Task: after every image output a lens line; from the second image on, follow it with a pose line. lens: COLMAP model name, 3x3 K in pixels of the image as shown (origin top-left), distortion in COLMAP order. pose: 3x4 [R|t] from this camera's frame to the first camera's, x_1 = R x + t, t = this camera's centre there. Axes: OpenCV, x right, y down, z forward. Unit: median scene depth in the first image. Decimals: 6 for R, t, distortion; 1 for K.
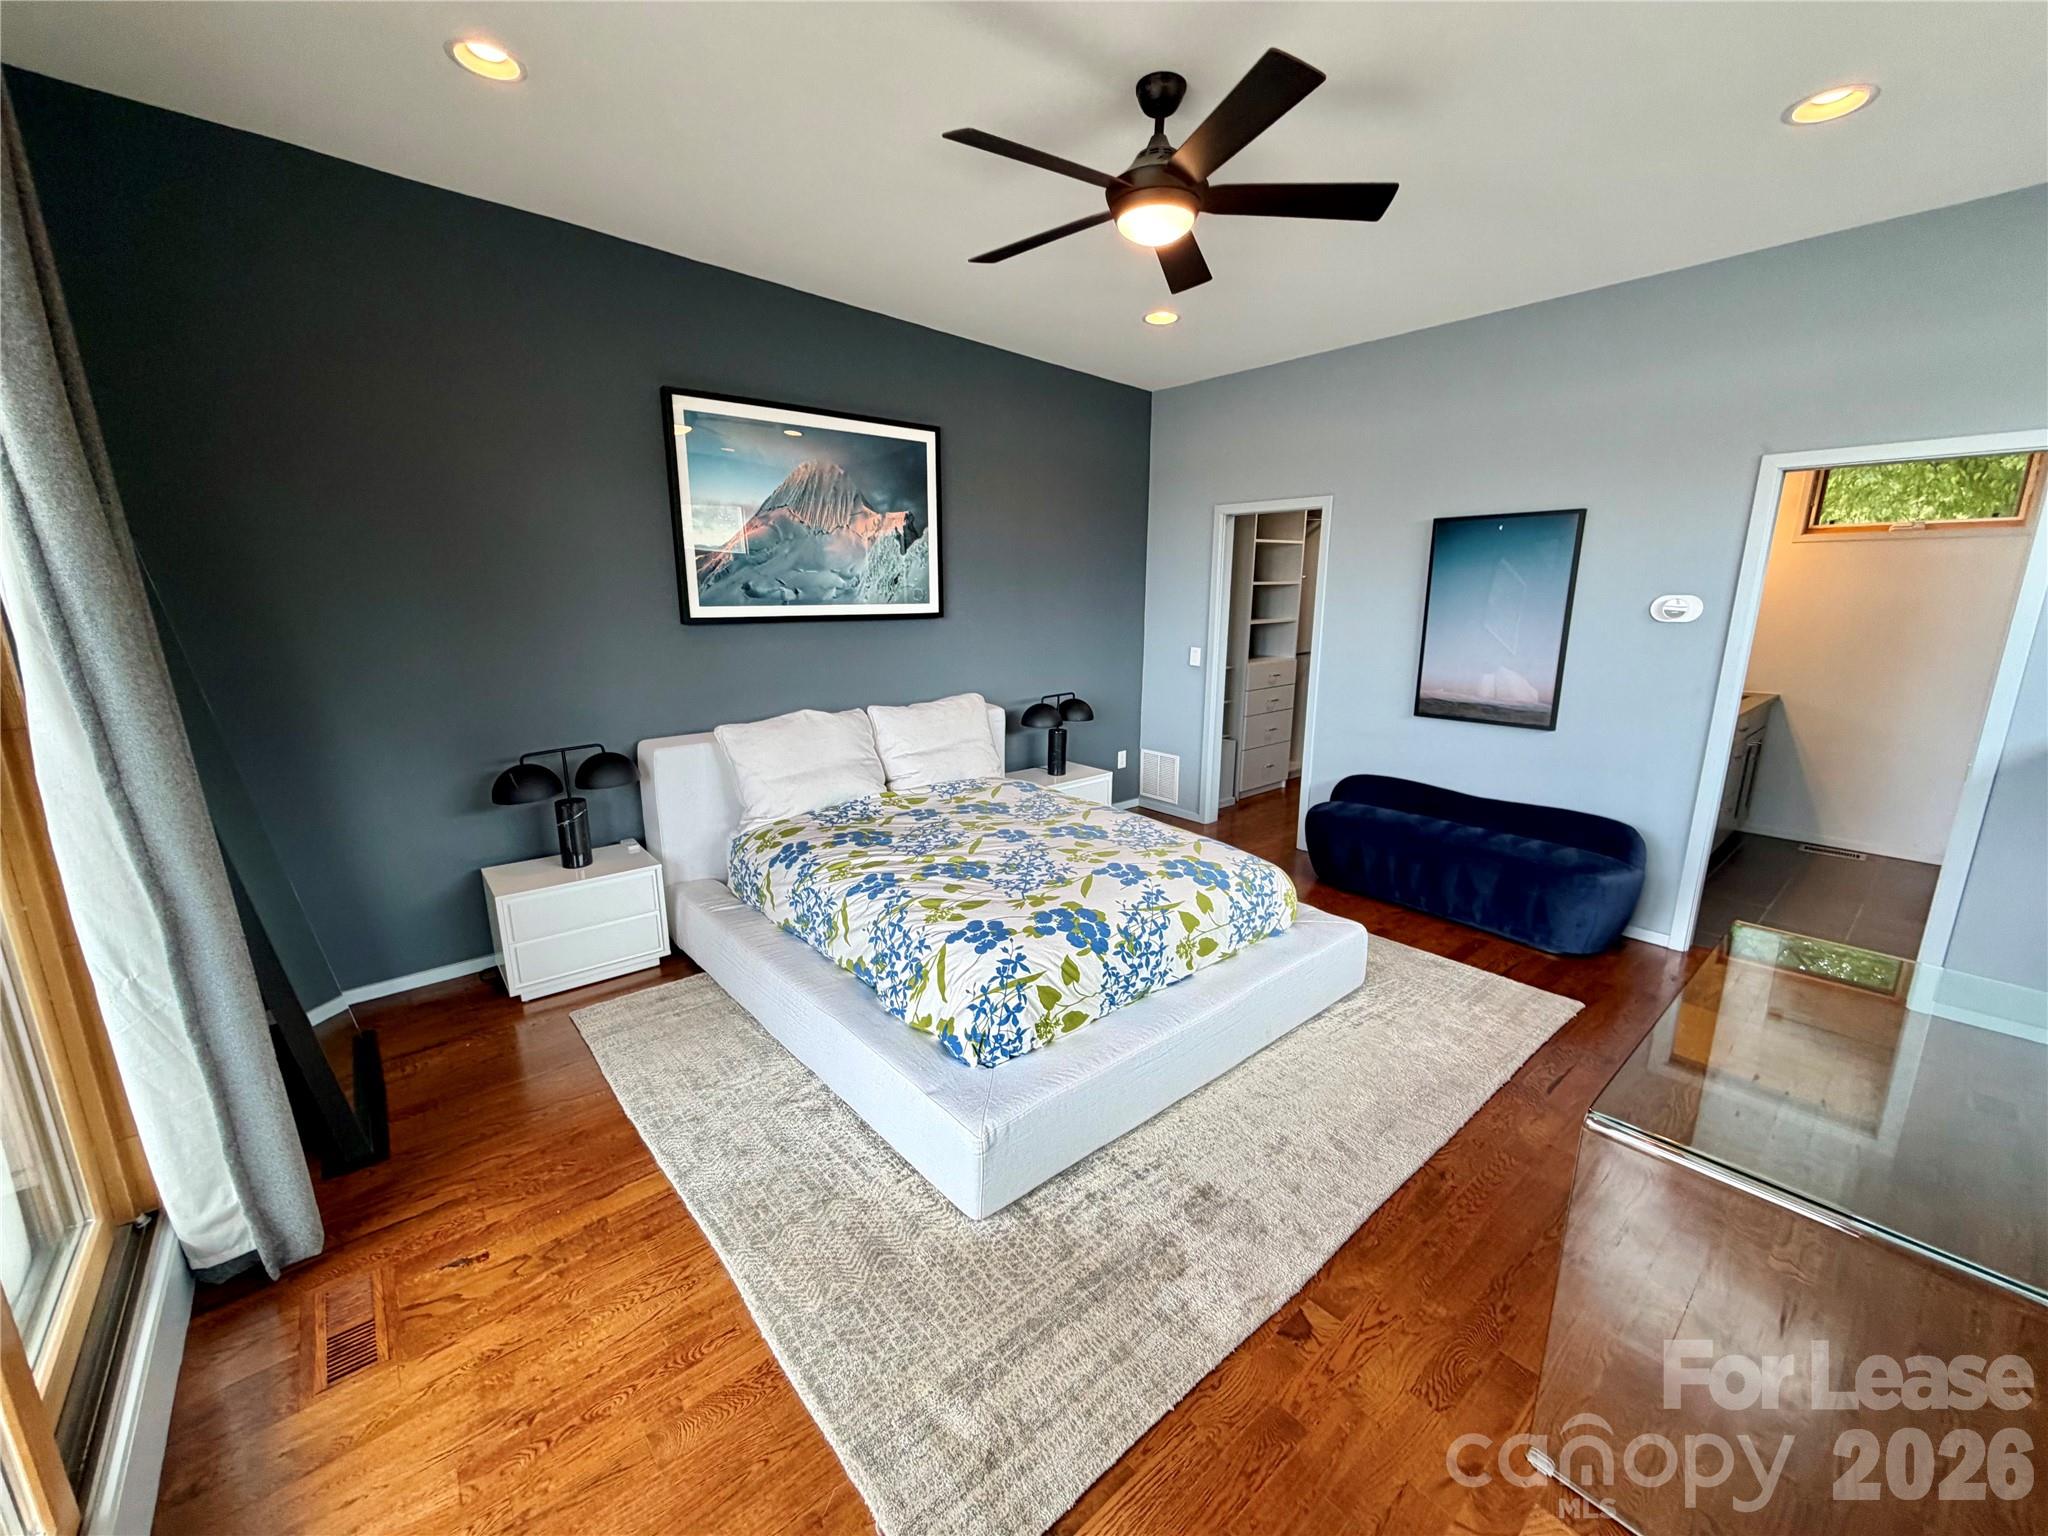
lens RADIAL K [[817.5, 0, 1020.3], [0, 817.5, 769.2], [0, 0, 1]] dist [0.007222, 0.000373]
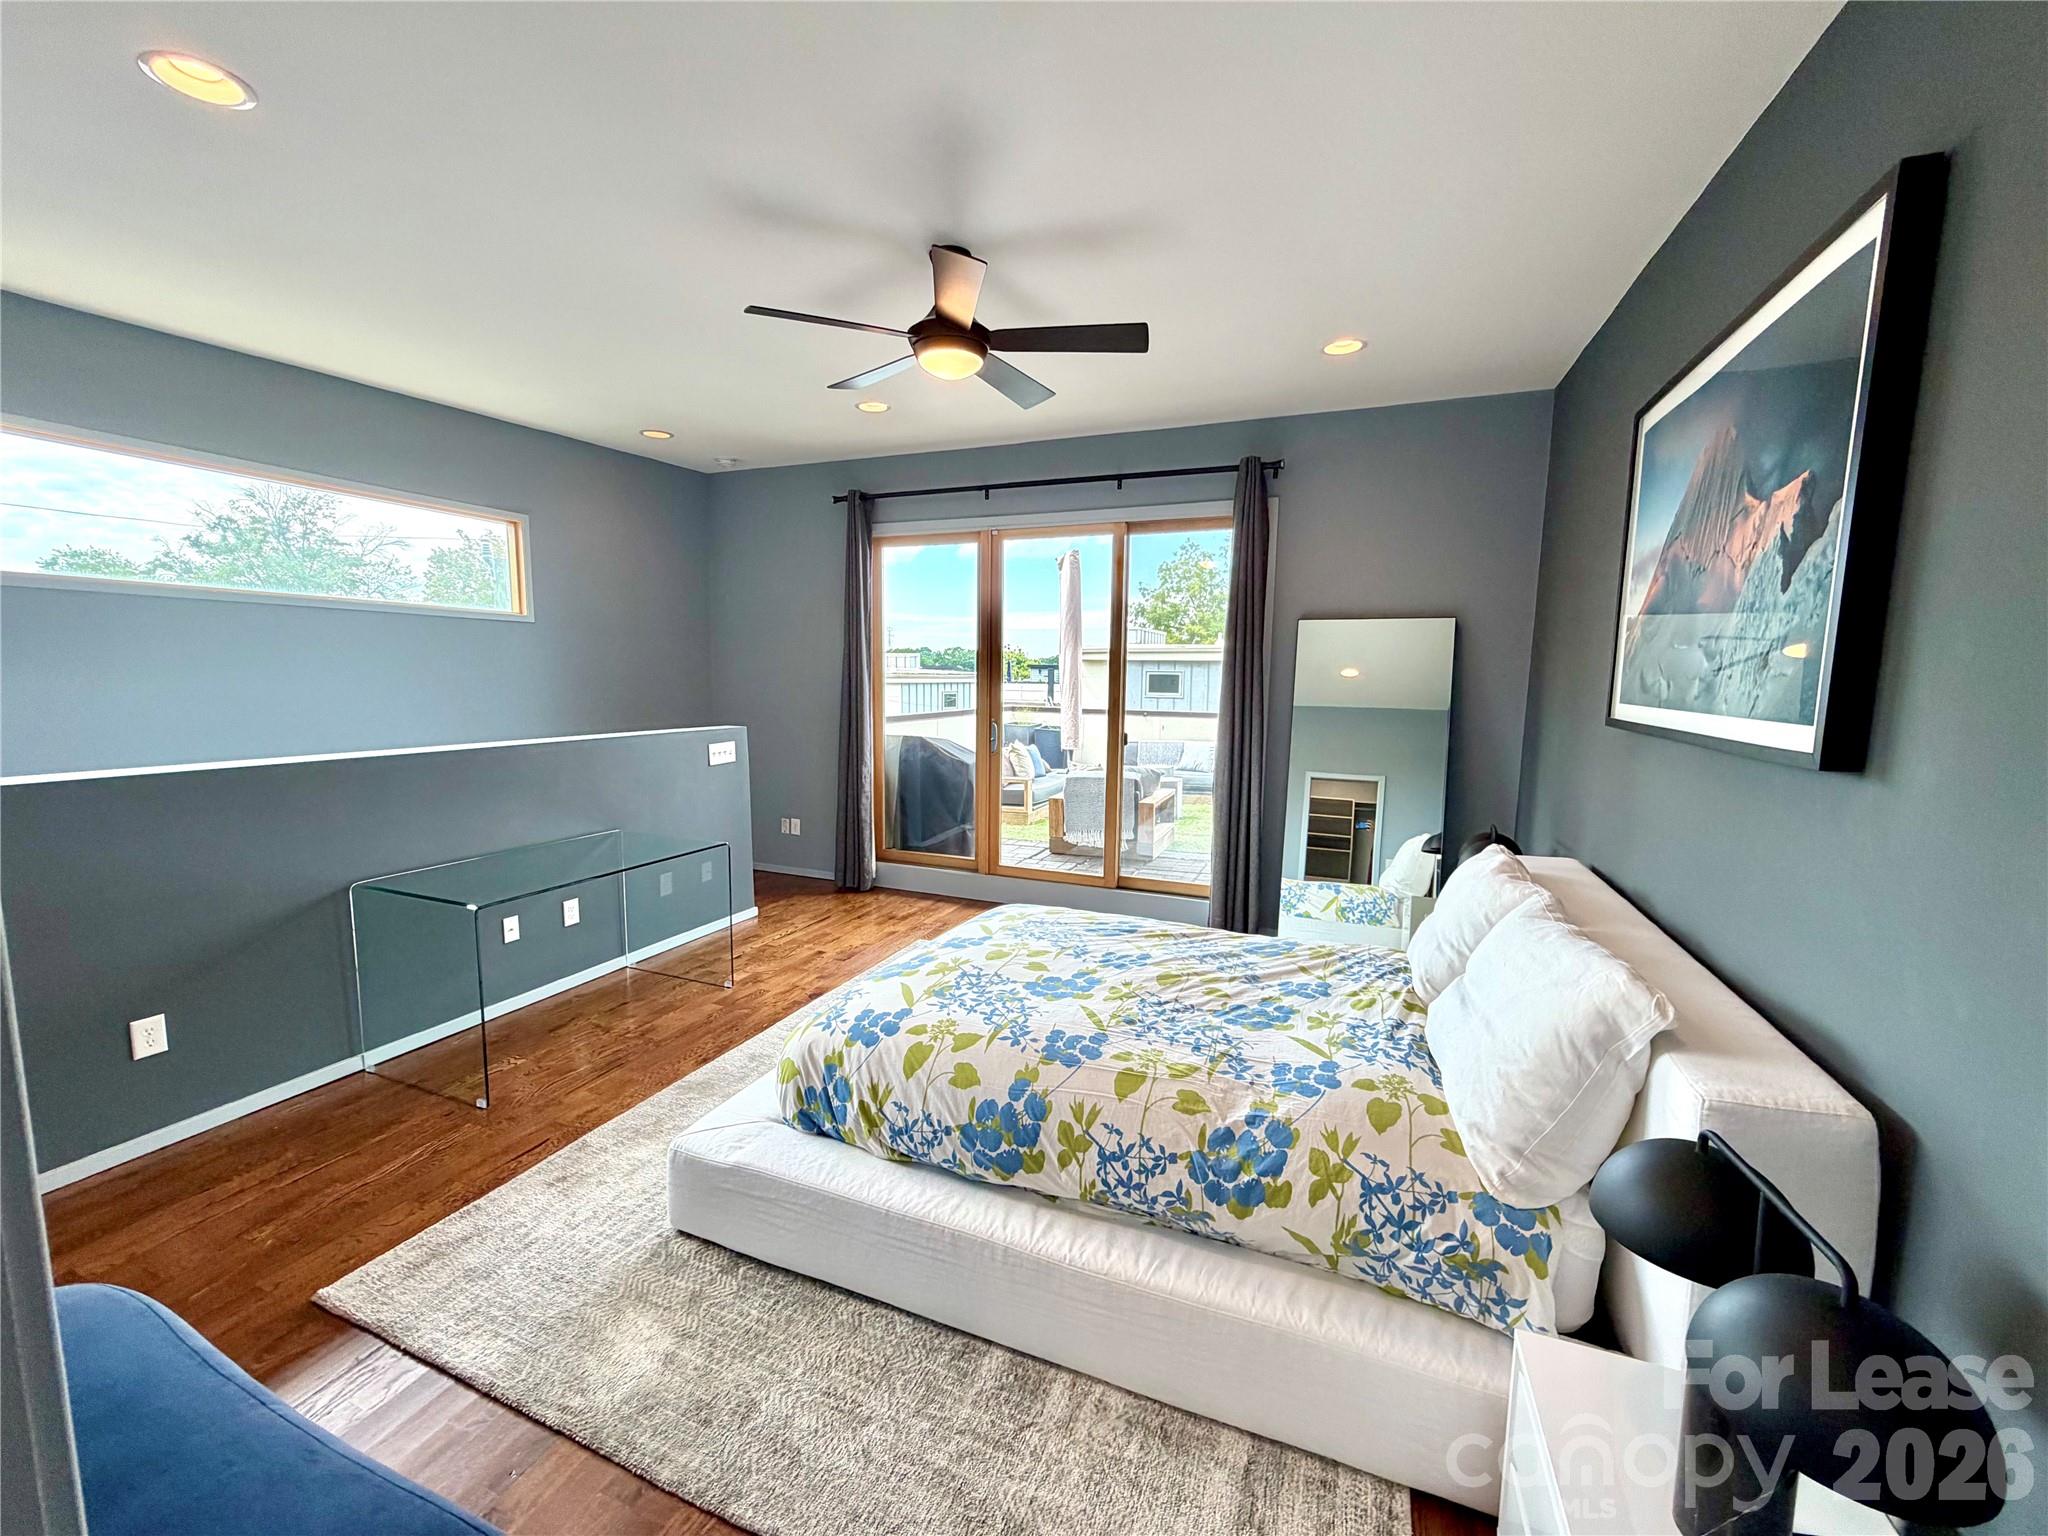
lens RADIAL K [[817.5, 0, 1020.3], [0, 817.5, 769.2], [0, 0, 1]] dist [0.007222, 0.000373]
pose [[-0.886935, 0.044504, -0.459745, 0.403169], [-0.113790, 0.943617, 0.310867, -0.309870], [0.447658, 0.328034, -0.831863, 1.393244]]
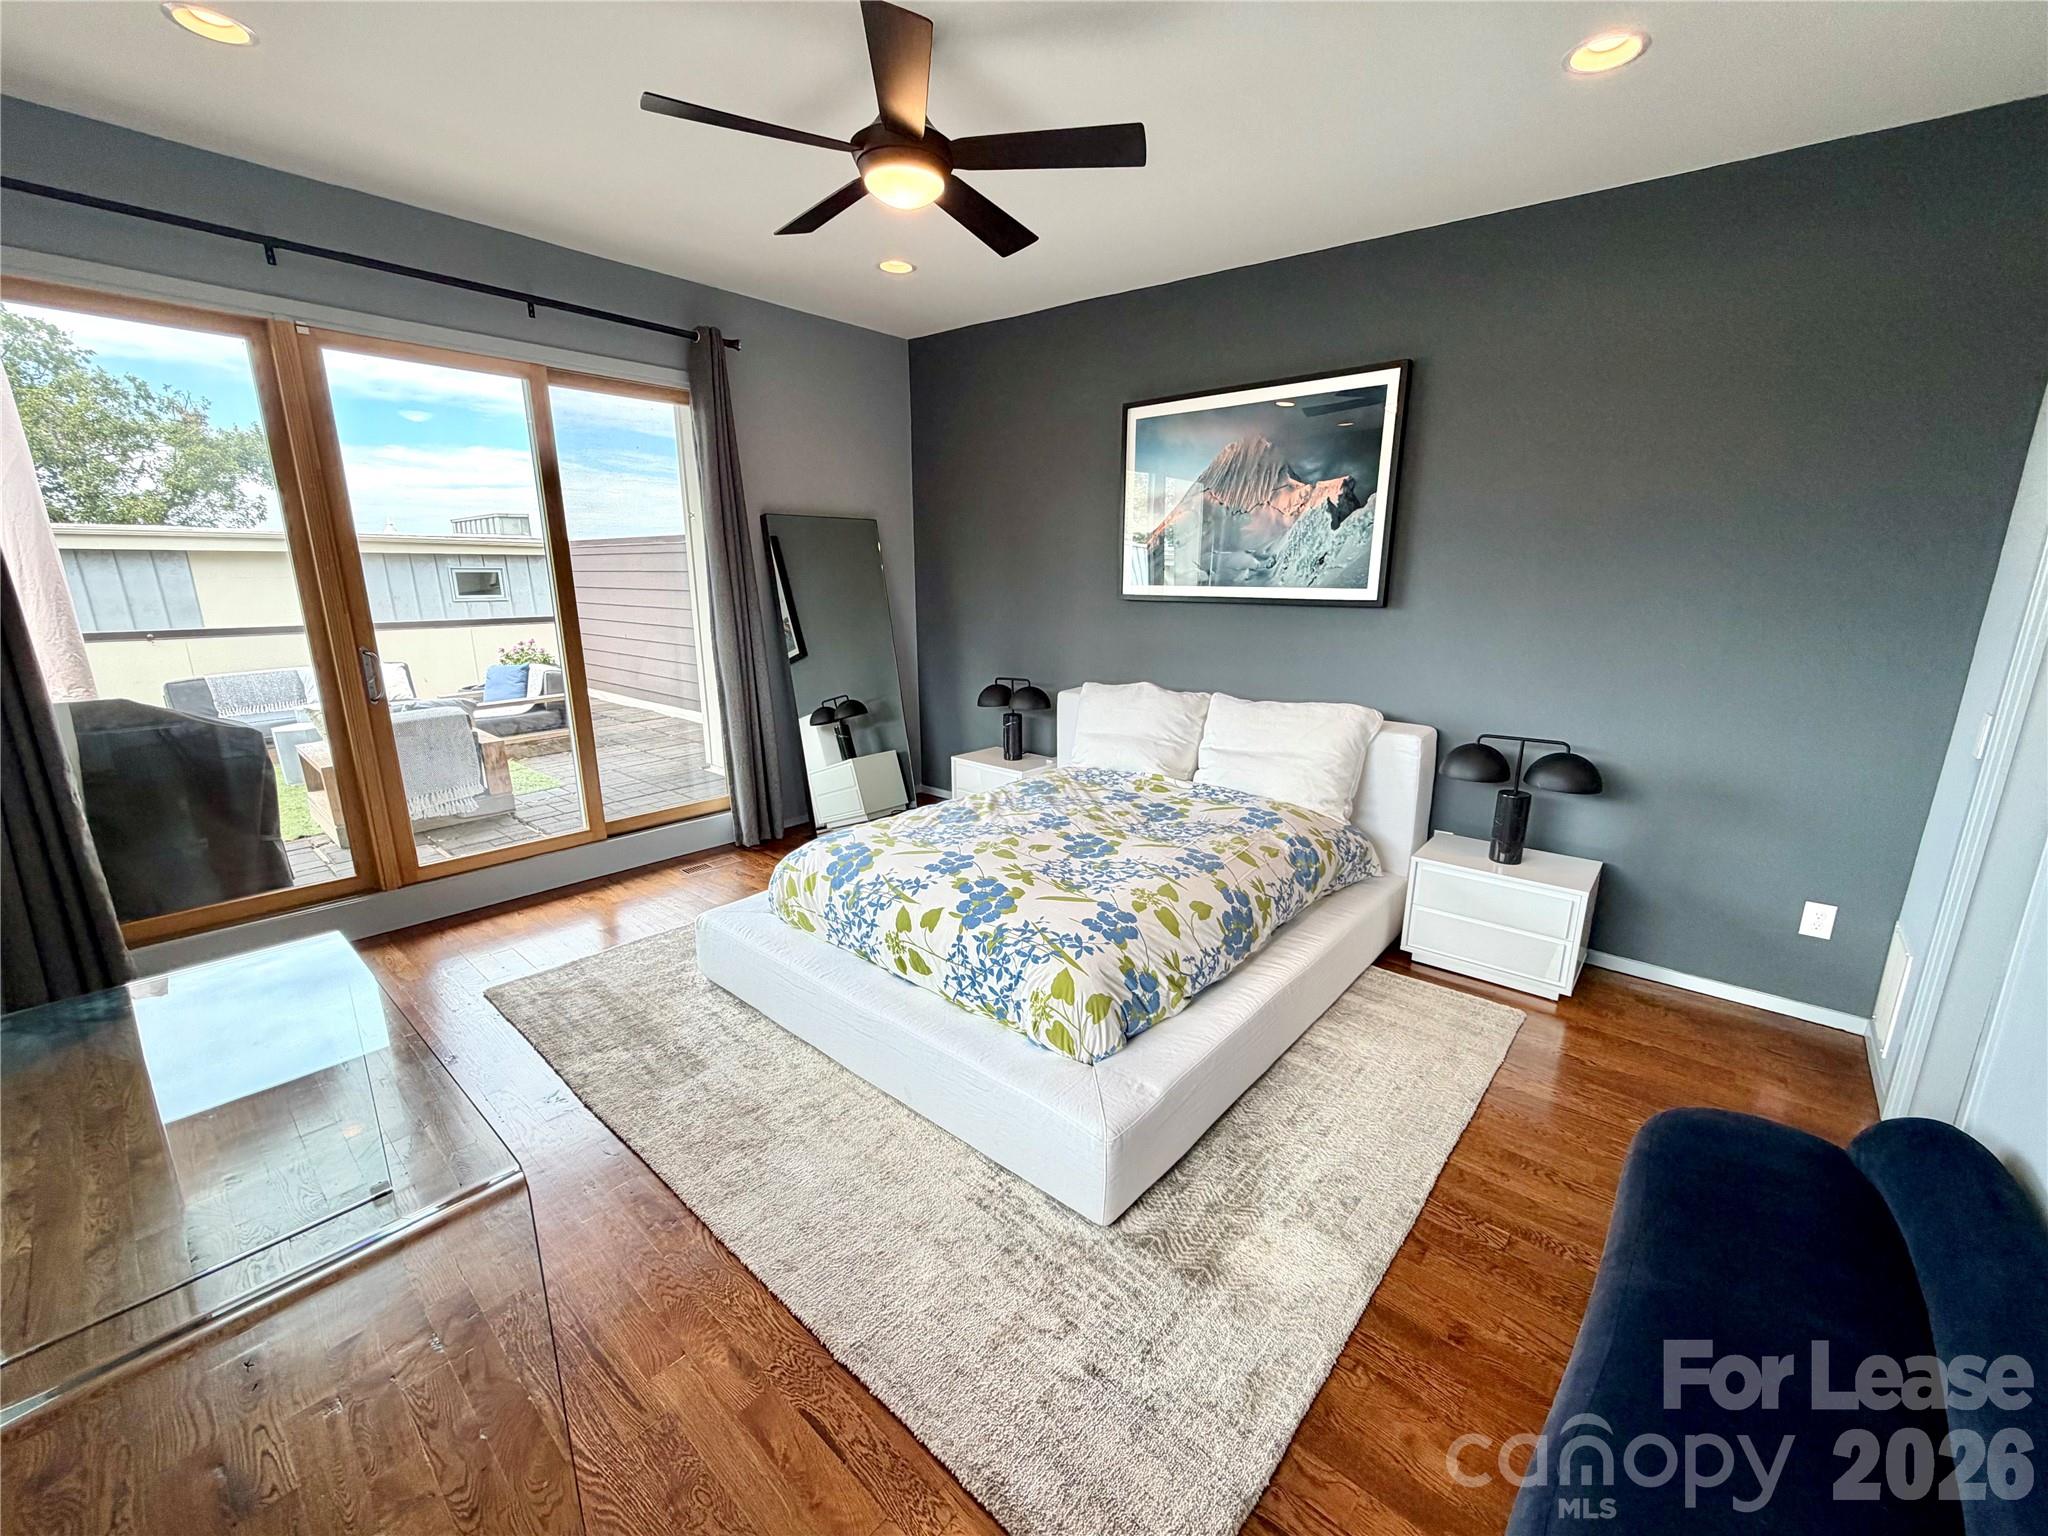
lens RADIAL K [[817.5, 0, 1020.3], [0, 817.5, 769.2], [0, 0, 1]] dist [0.007222, 0.000373]
pose [[0.145546, 0.232689, -0.961599, 0.799219], [-0.218964, 0.955421, 0.198052, -0.144270], [0.964817, 0.181730, 0.190008, 0.673524]]
